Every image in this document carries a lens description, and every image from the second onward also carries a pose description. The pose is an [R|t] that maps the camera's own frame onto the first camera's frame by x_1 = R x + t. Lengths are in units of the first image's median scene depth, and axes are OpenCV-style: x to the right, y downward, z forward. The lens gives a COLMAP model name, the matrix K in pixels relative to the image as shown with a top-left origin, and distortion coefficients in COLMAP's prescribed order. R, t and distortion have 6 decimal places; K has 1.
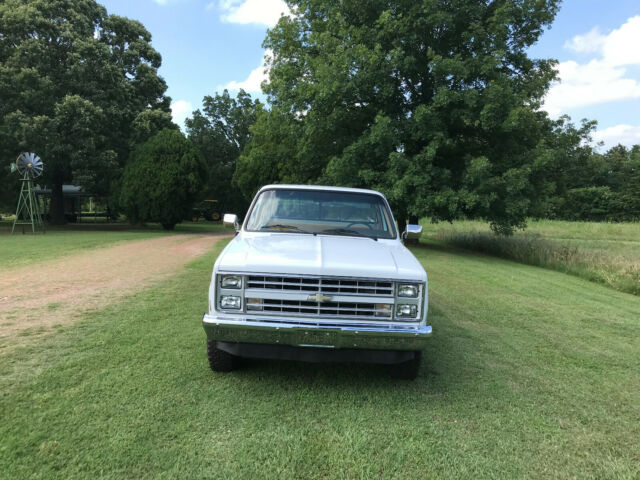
lens RADIAL K [[518.0, 0, 320.0], [0, 518.0, 240.0], [0, 0, 1]] dist [0.045603, -0.076509]
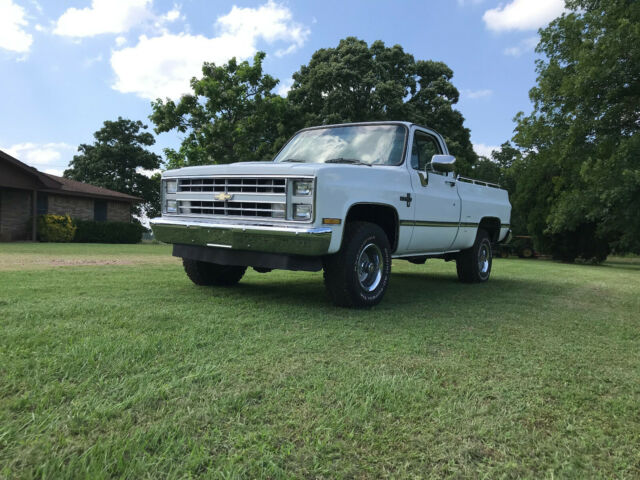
lens RADIAL K [[504.8, 0, 322.4], [0, 504.8, 254.1], [0, 0, 1]] dist [0.057199, -0.001359]
pose [[0.806202, 0.028162, -0.590970, 0.711787], [-0.062038, 0.997384, -0.037103, 0.239779], [0.588379, 0.066576, 0.805840, 0.331018]]
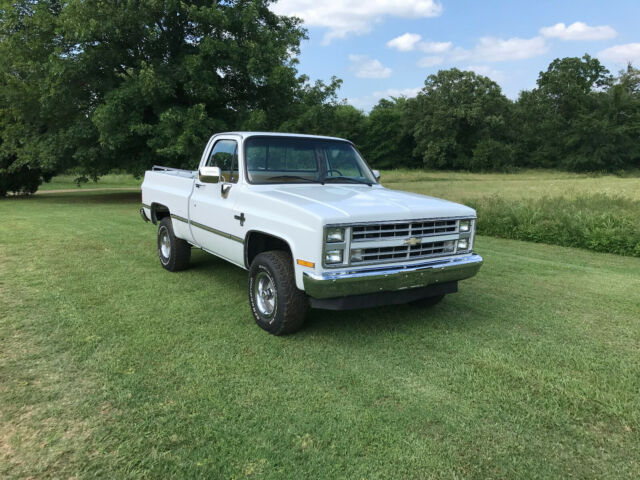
lens RADIAL K [[504.8, 0, 322.4], [0, 504.8, 254.1], [0, 0, 1]] dist [0.057199, -0.001359]
pose [[0.840835, -0.125418, 0.526561, -0.670431], [0.062880, 0.988833, 0.135115, -0.010459], [-0.537626, -0.080499, 0.839332, 0.240050]]
